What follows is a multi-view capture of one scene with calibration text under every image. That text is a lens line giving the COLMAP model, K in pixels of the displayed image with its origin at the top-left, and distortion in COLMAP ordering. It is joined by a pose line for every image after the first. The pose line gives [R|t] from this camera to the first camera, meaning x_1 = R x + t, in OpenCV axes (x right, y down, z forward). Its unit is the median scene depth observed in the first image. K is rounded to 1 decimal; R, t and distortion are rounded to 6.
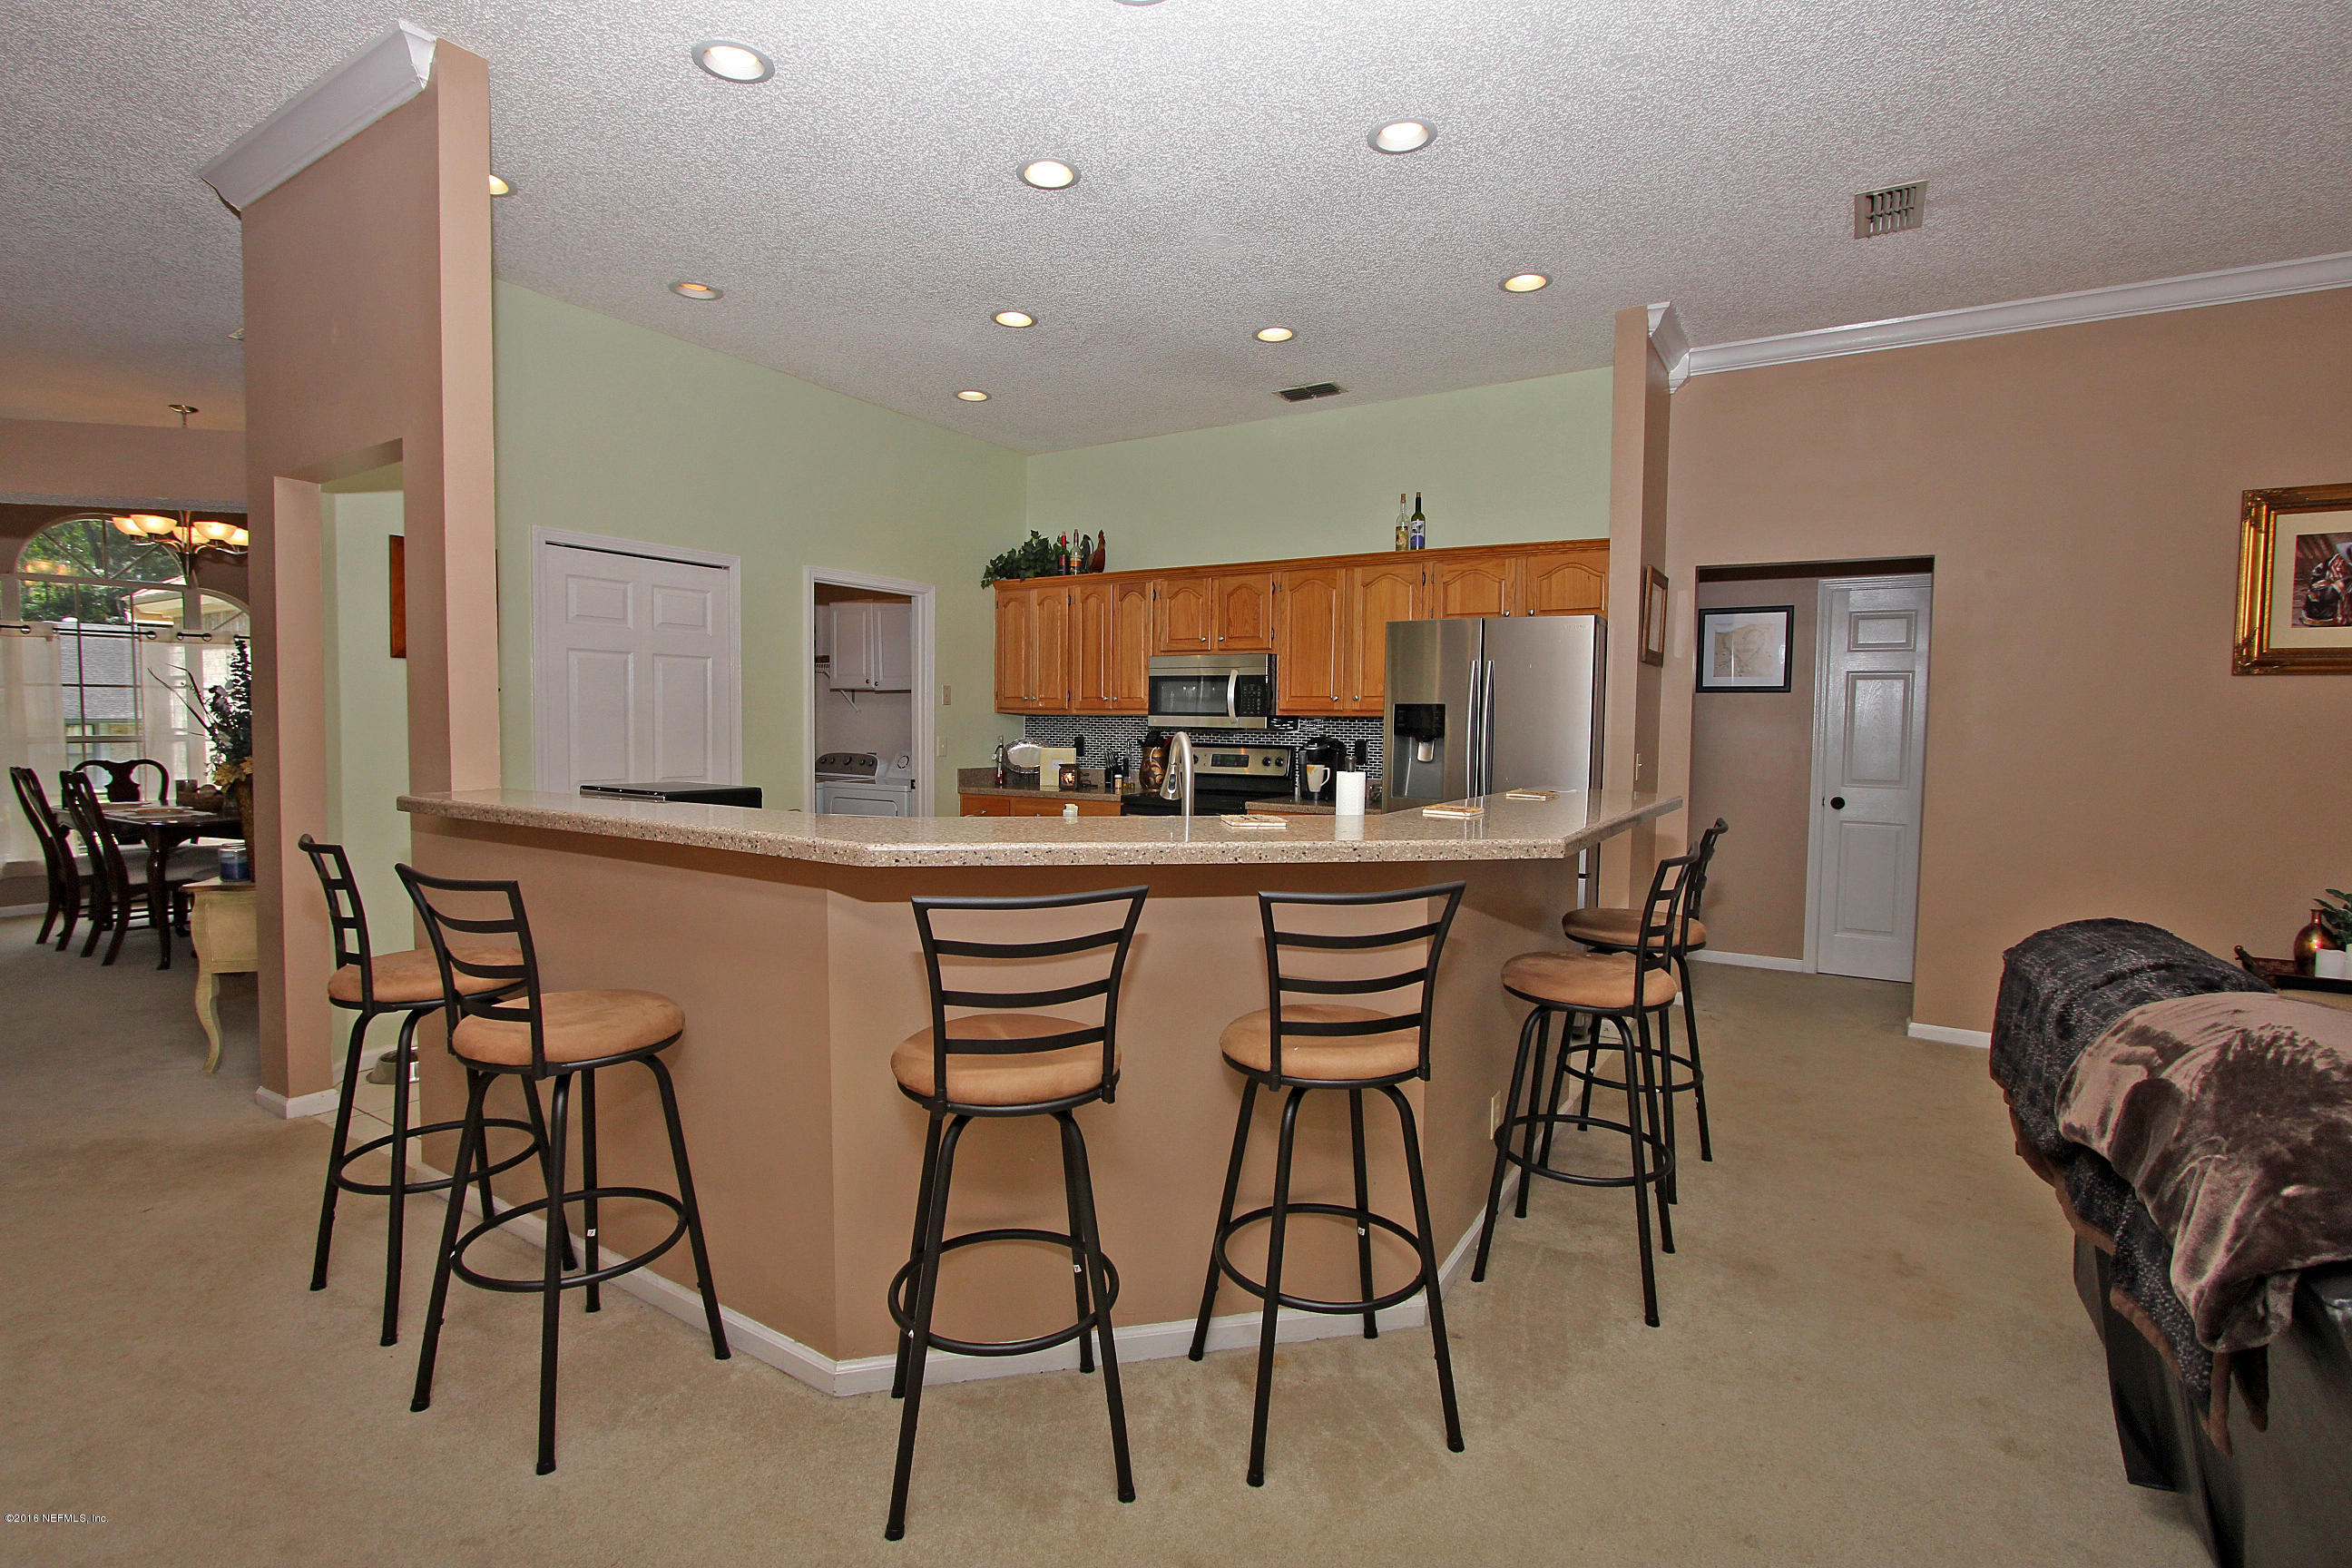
lens RADIAL K [[1076.7, 0, 1174.6], [0, 1076.7, 773.4], [0, 0, 1]] dist [-0.019161, 0.001261]
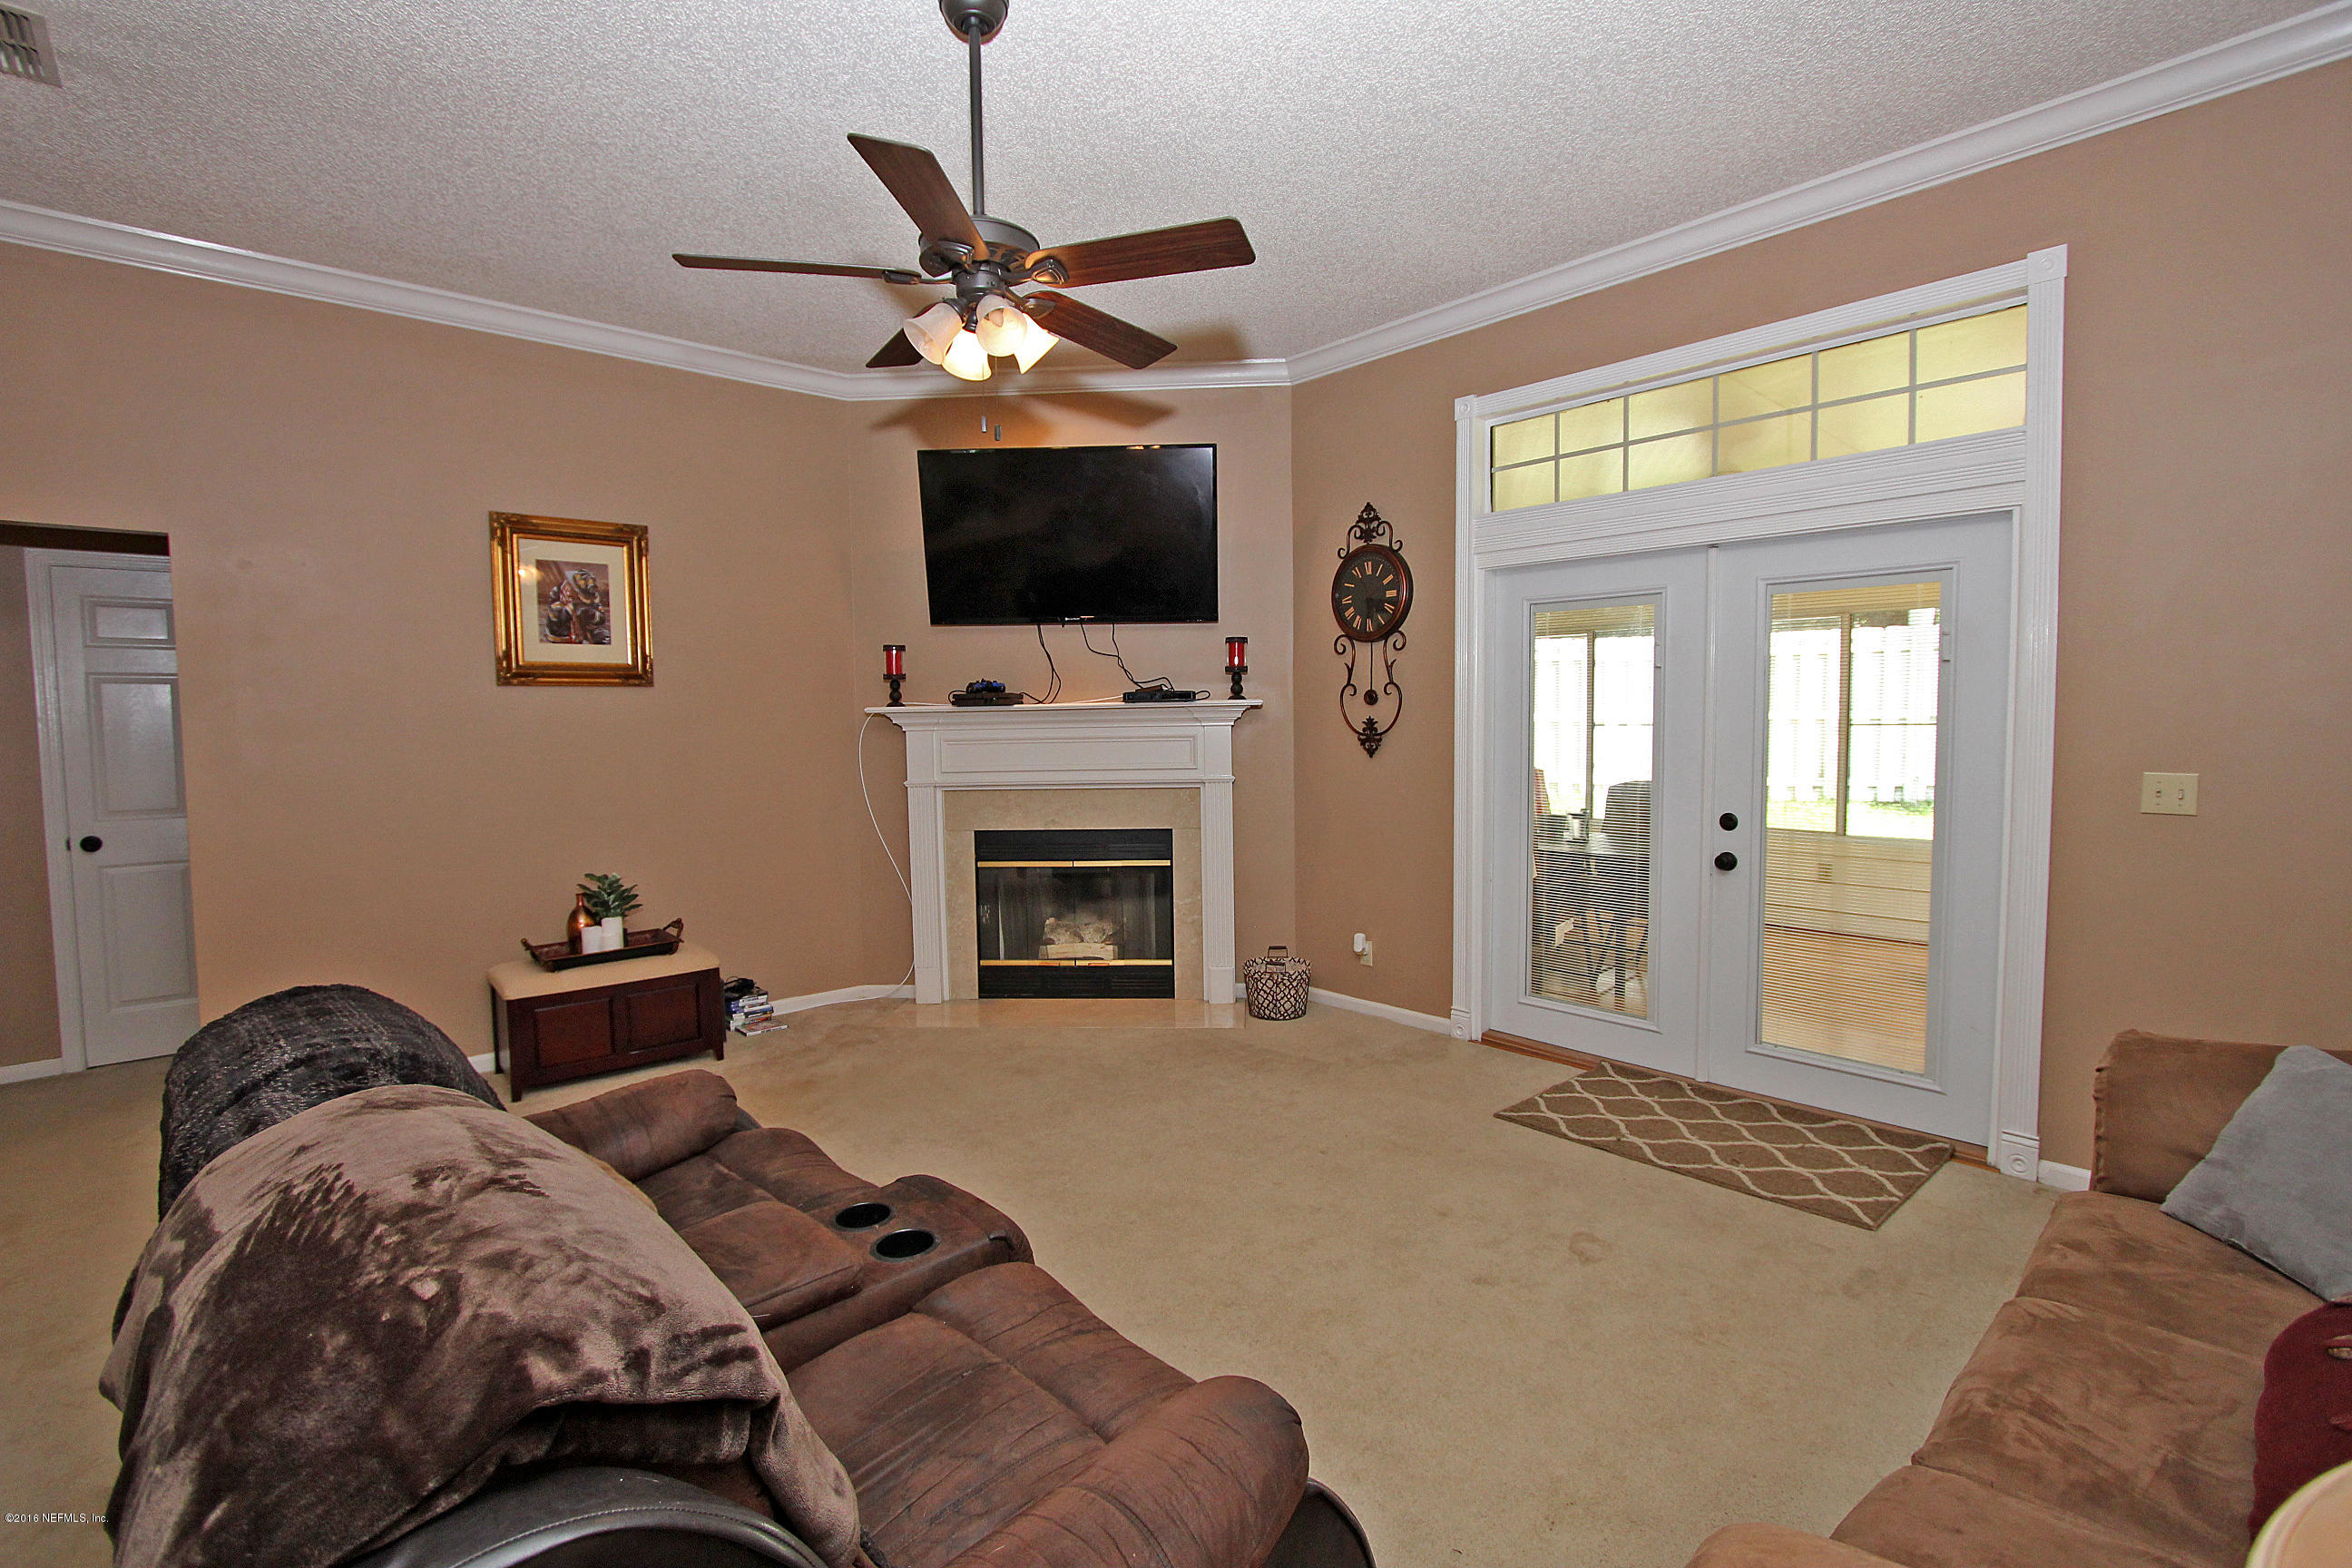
lens RADIAL K [[1076.7, 0, 1170.3], [0, 1076.7, 783.2], [0, 0, 1]] dist [-0.019161, 0.001261]
pose [[0.284934, -0.076402, 0.955497, 0.162070], [0.062473, 0.996179, 0.061026, -0.018533], [-0.956509, 0.042305, 0.288618, 0.050207]]
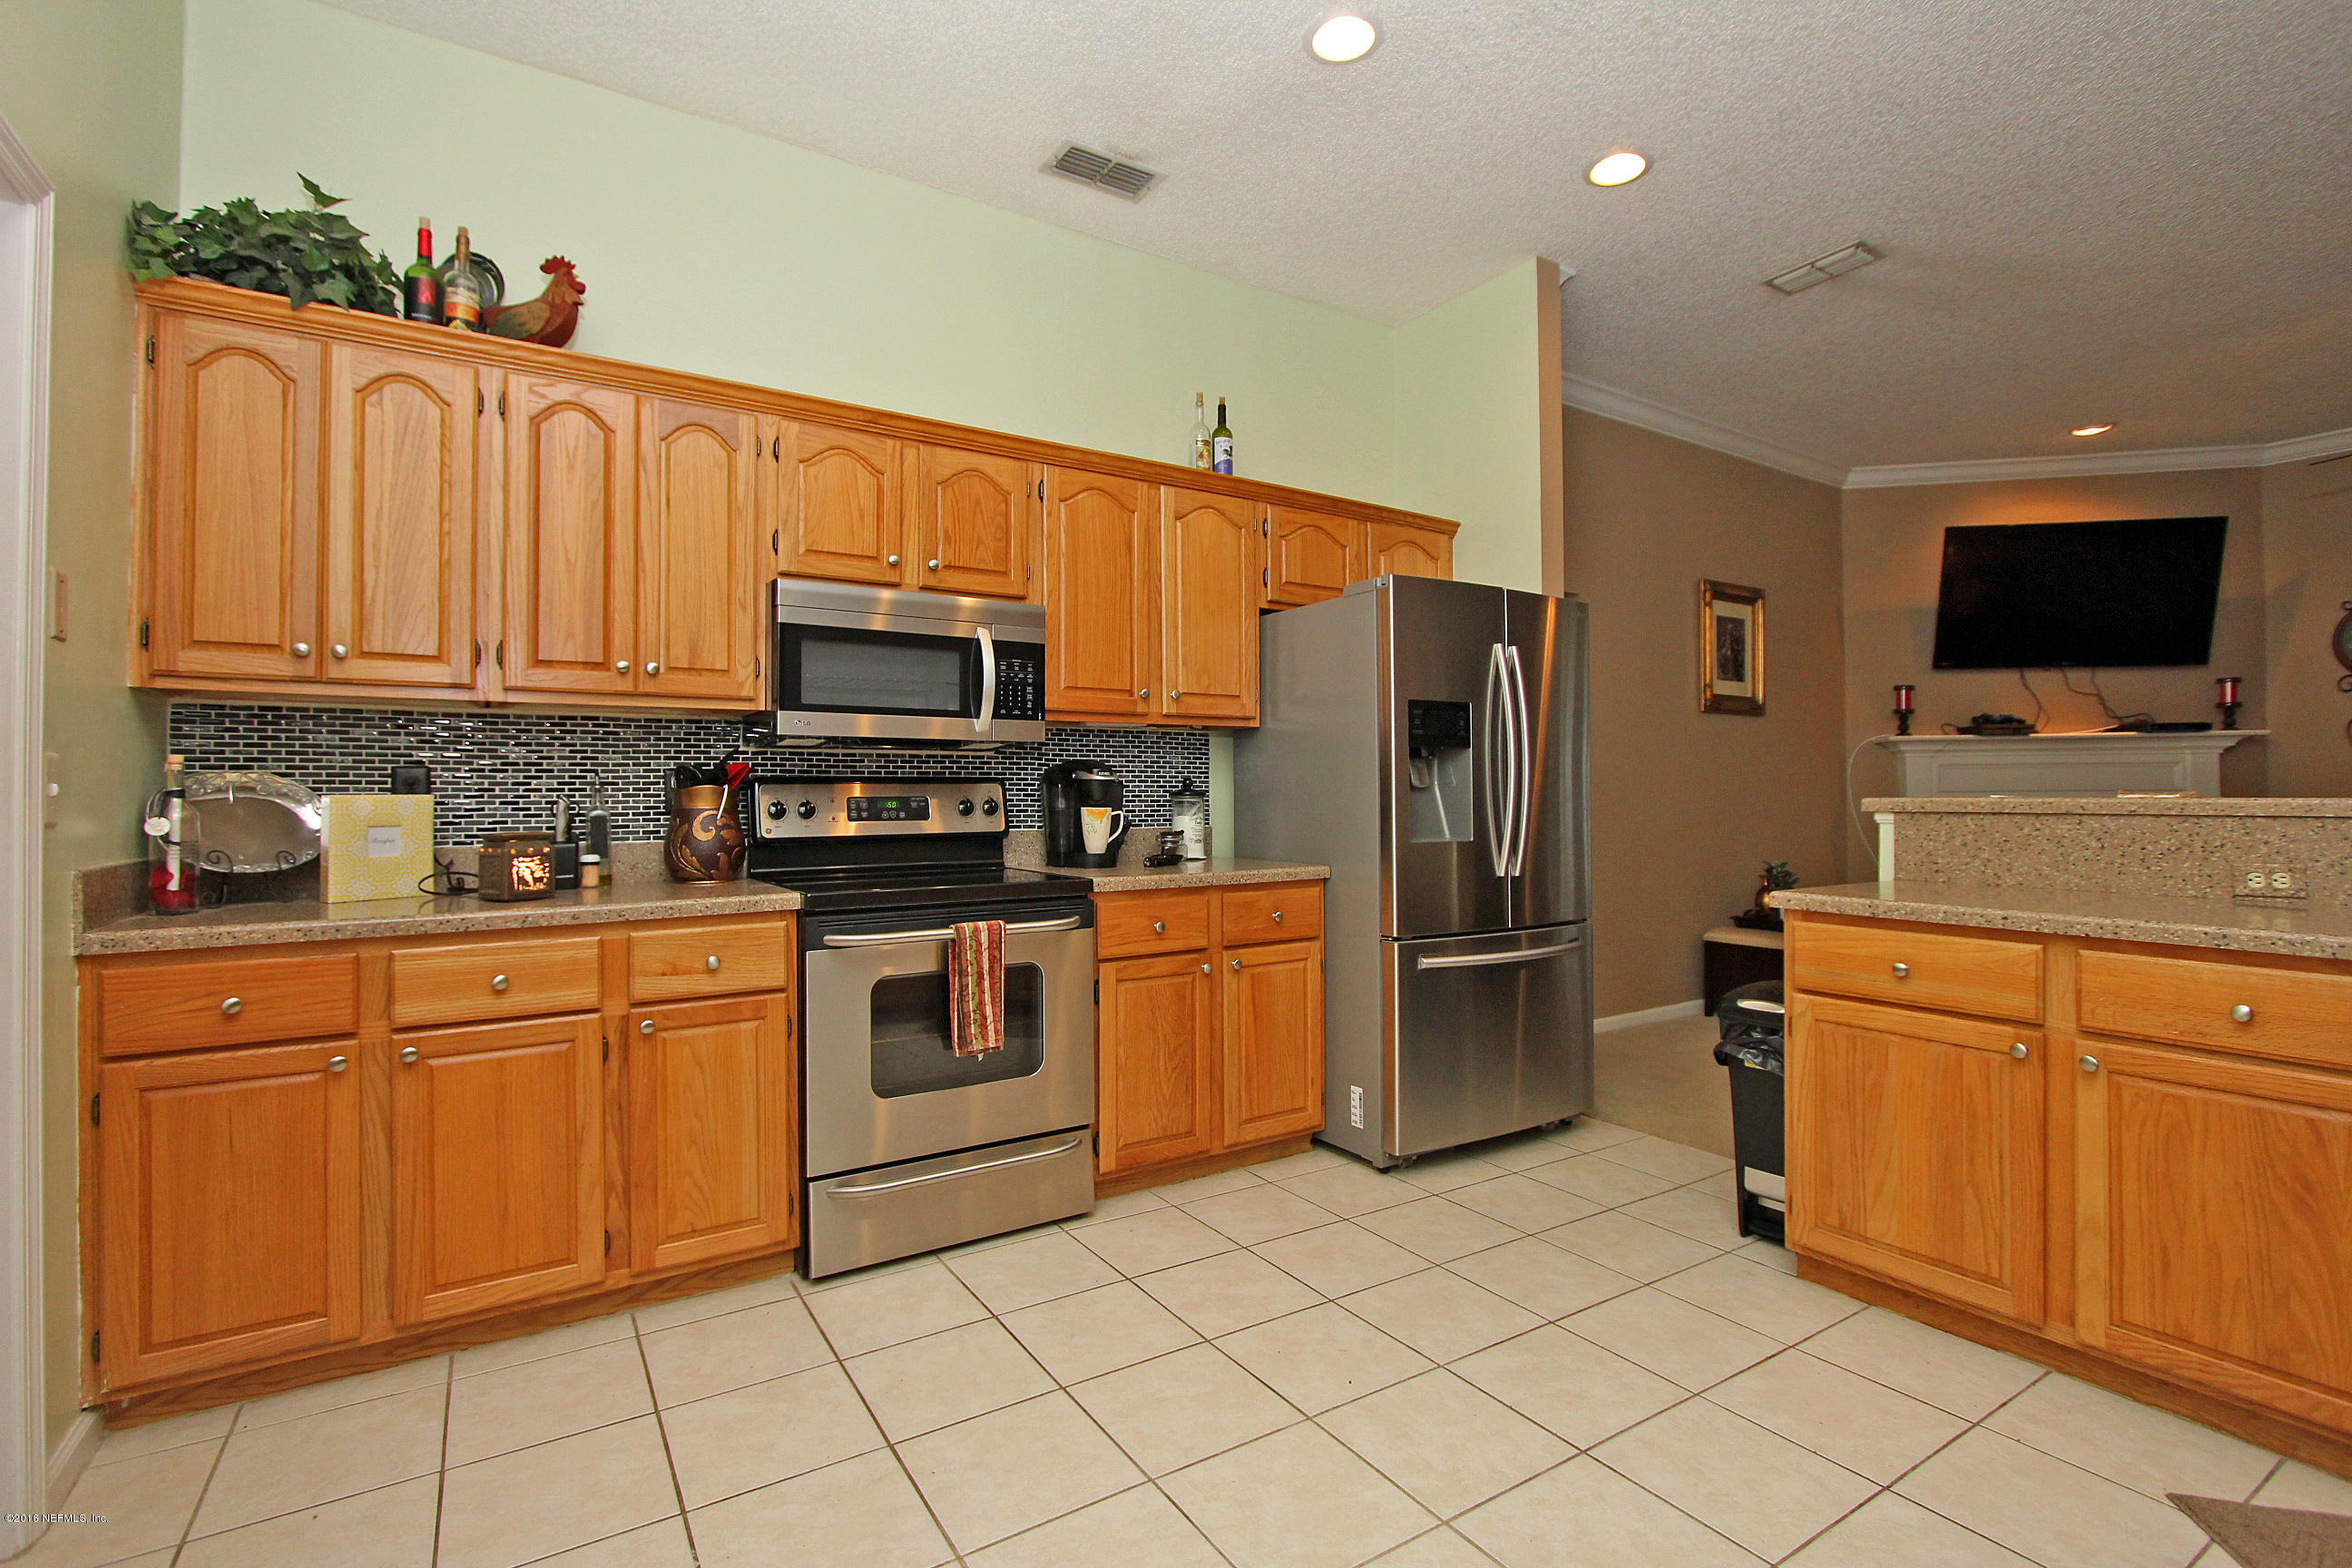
lens RADIAL K [[1076.7, 0, 1177.4], [0, 1076.7, 781.0], [0, 0, 1]] dist [-0.019161, 0.001261]
pose [[0.434284, -0.006439, 0.900753, -0.530221], [0.051170, 0.998536, -0.017533, -0.013821], [-0.899321, 0.053706, 0.433978, 1.003104]]
